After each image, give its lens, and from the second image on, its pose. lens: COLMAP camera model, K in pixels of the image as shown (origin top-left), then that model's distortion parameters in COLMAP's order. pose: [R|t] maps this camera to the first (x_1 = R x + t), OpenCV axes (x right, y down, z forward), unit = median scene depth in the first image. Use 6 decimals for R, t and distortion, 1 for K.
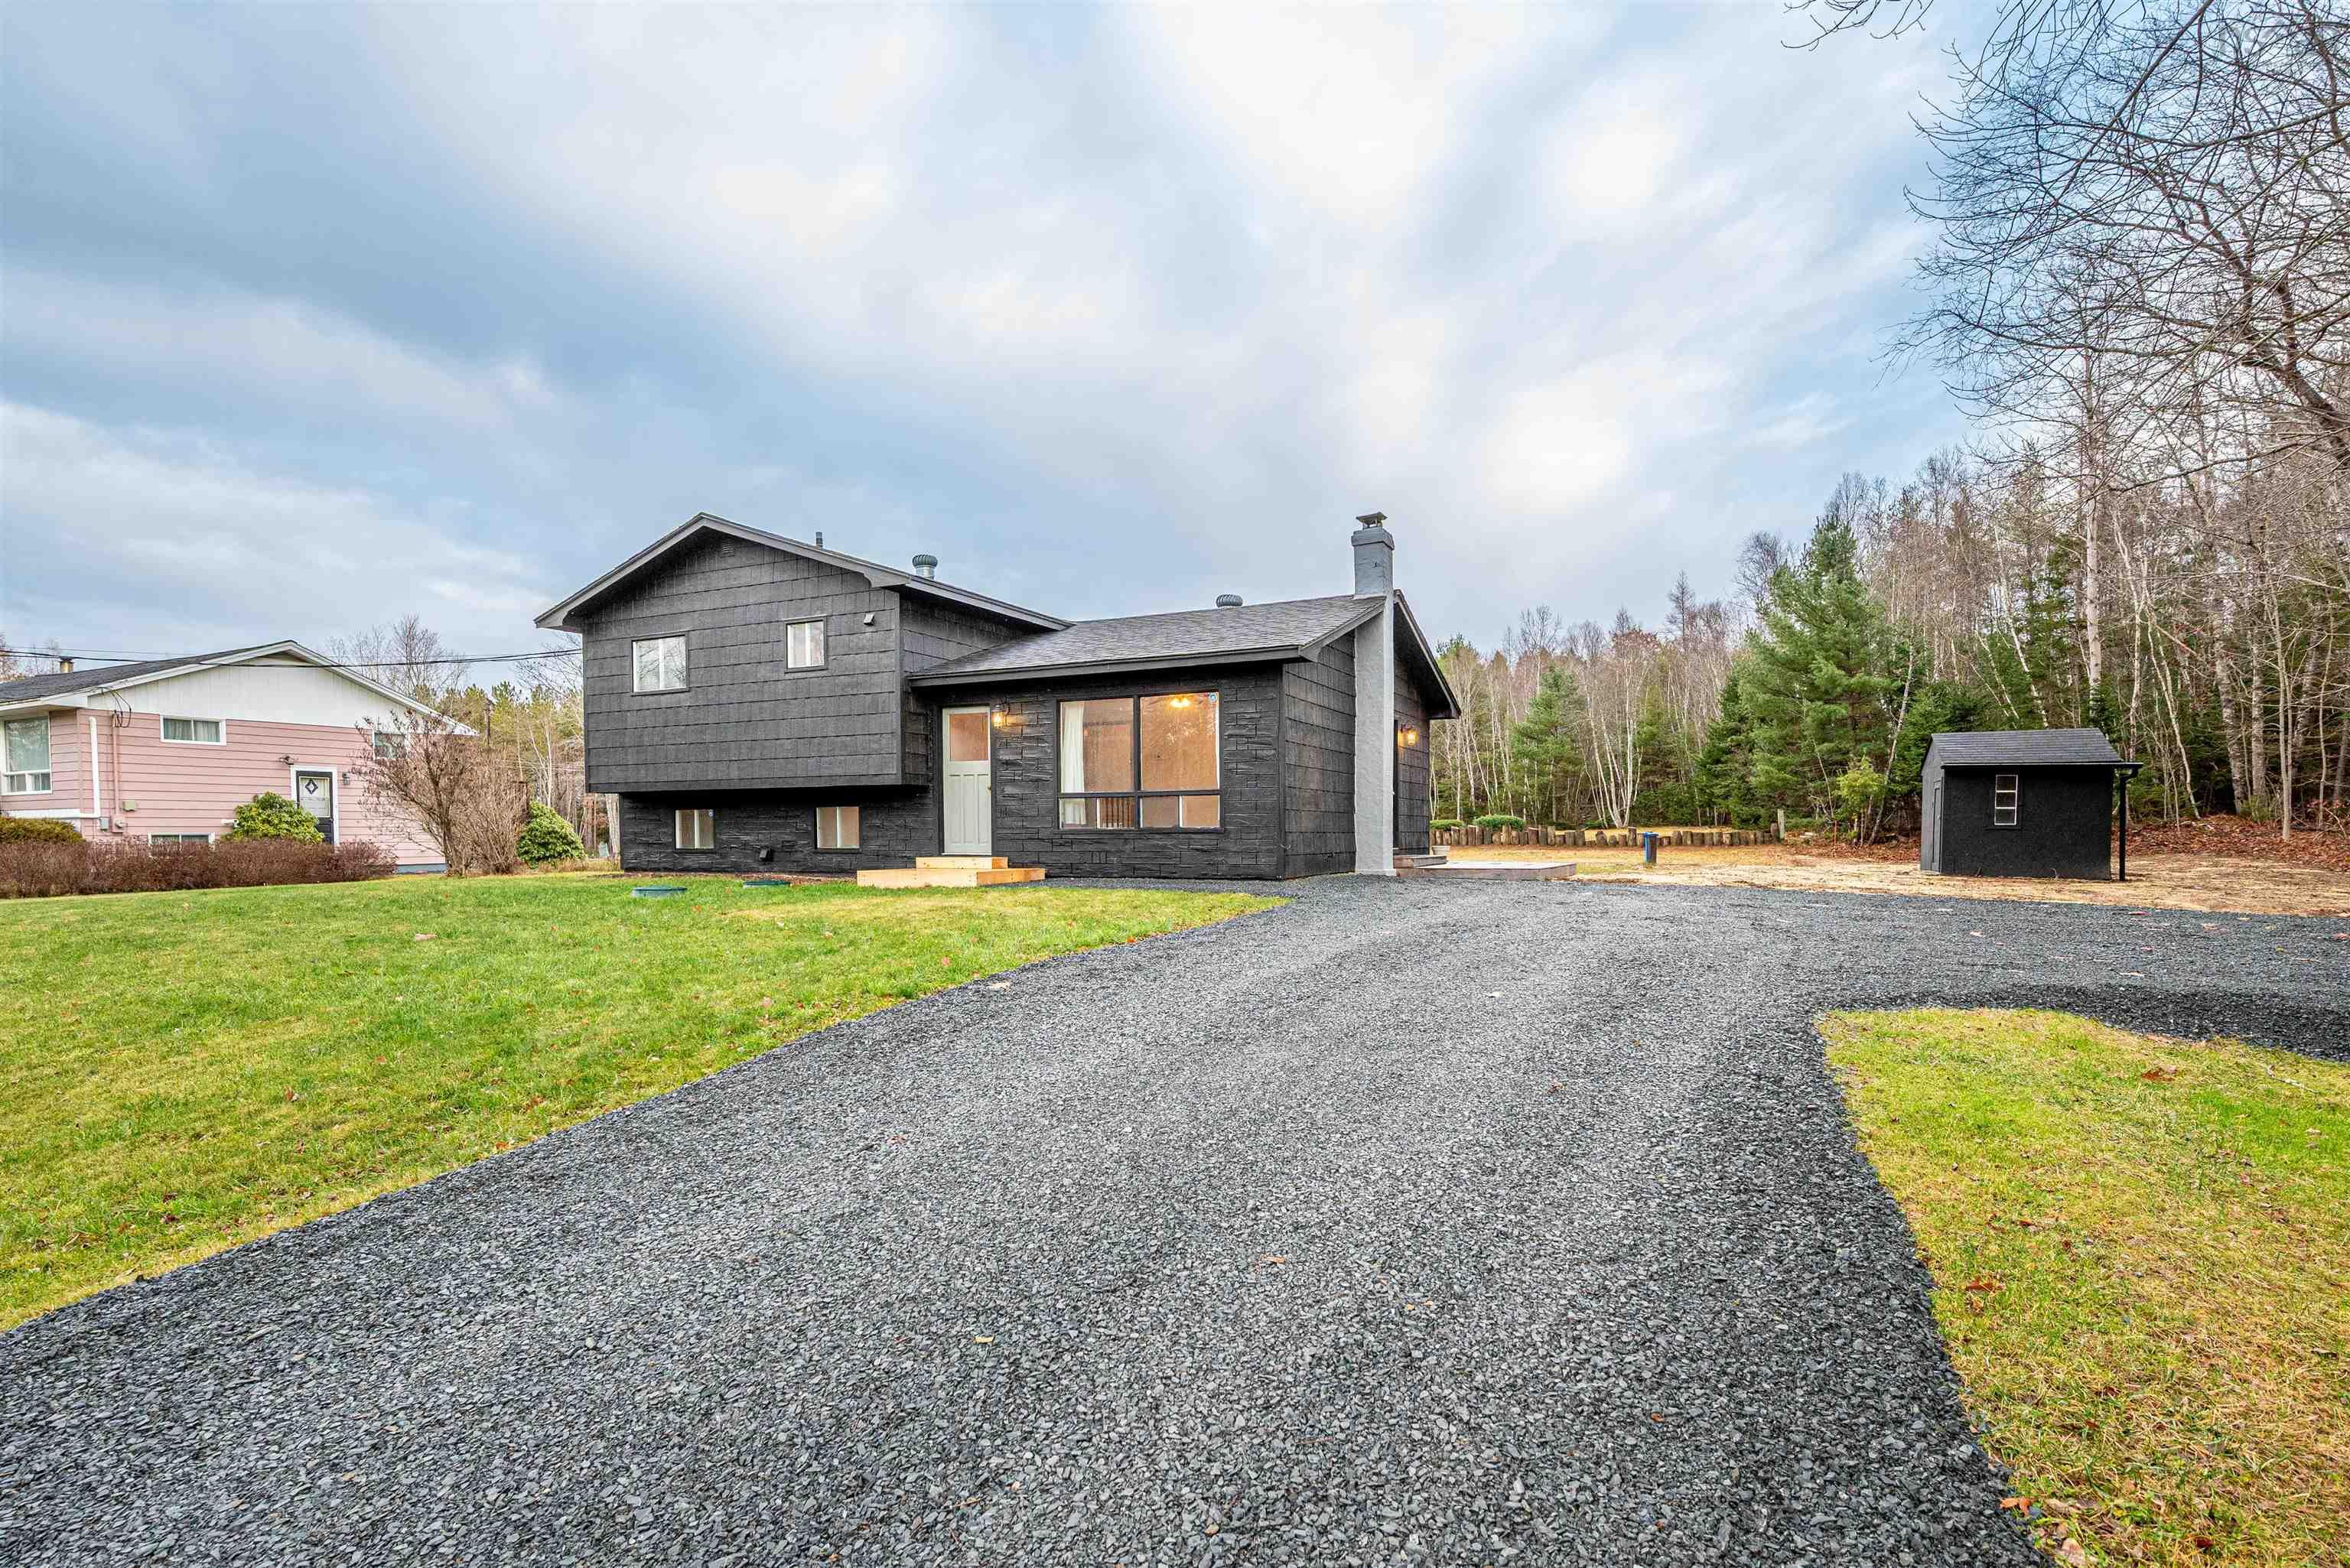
lens RADIAL K [[1112.2, 0, 1190.5], [0, 1112.2, 865.0], [0, 0, 1]] dist [-0.001670, 0.002967]
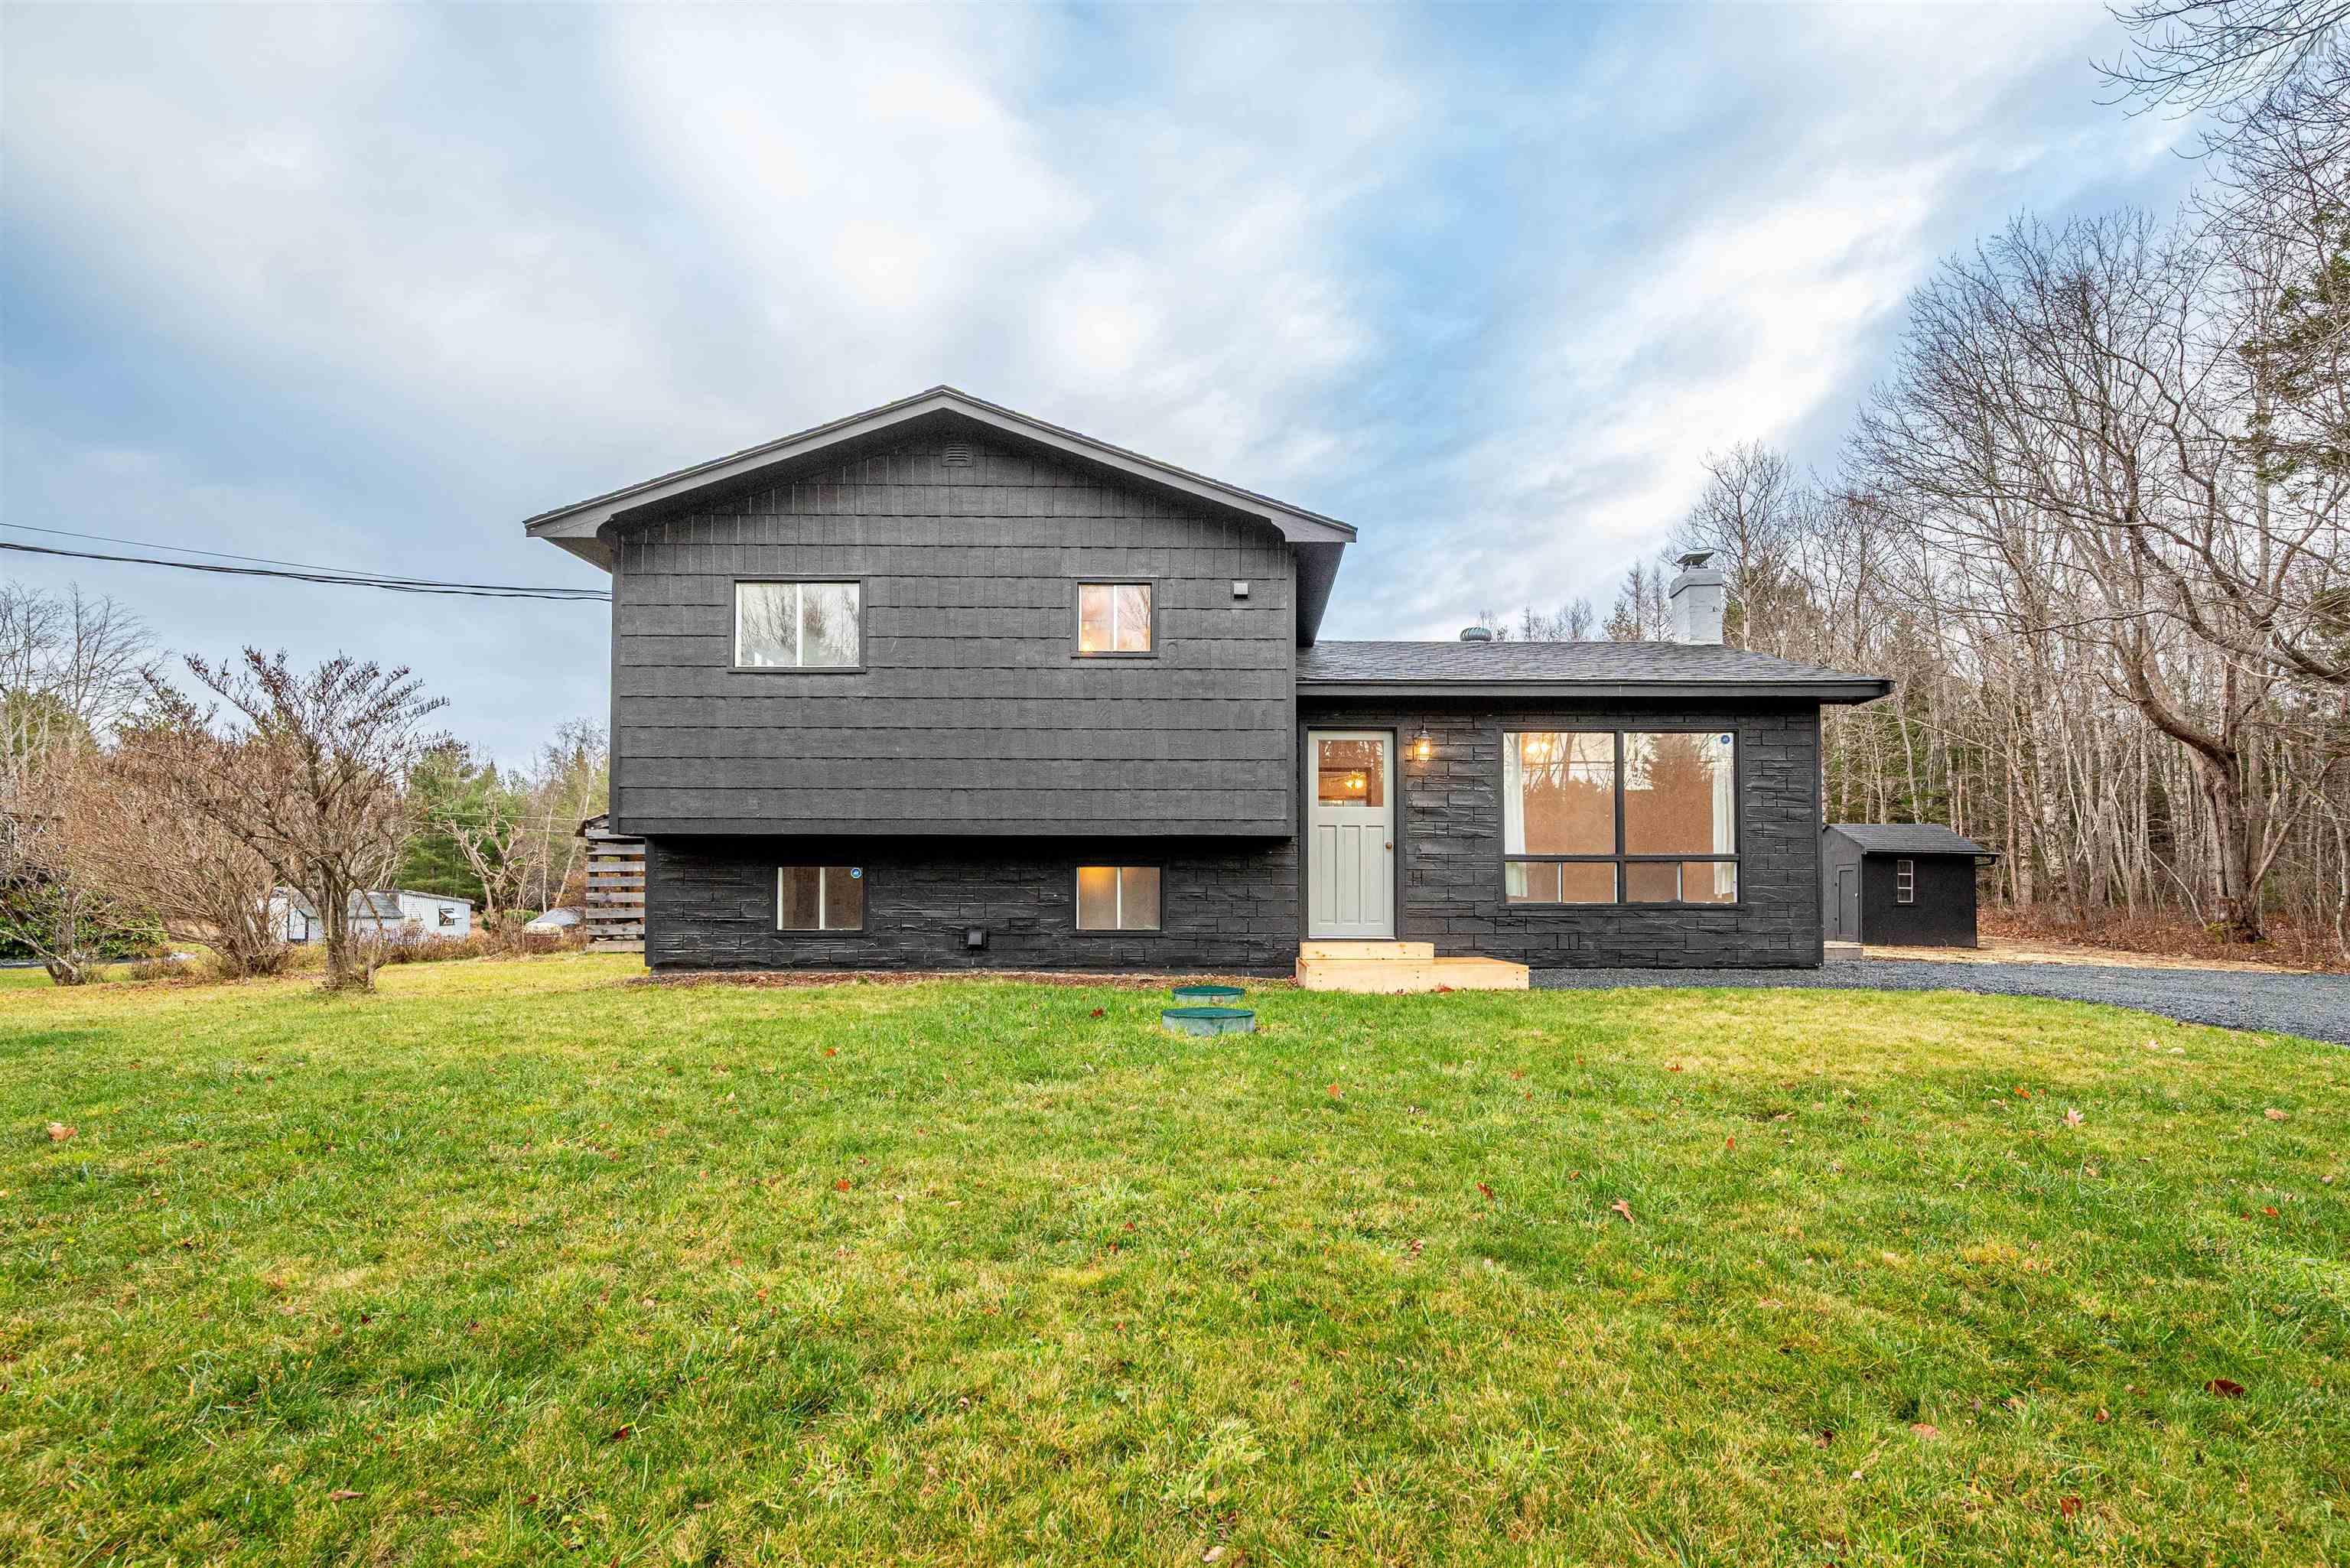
lens RADIAL K [[1040.9, 0, 1223.7], [0, 1040.9, 877.9], [0, 0, 1]] dist [0.000504, -0.000187]
pose [[0.902855, 0.015489, 0.429667, -0.552412], [0.006855, 0.998705, -0.050407, -0.014748], [-0.429891, 0.048455, 0.901580, 0.433573]]
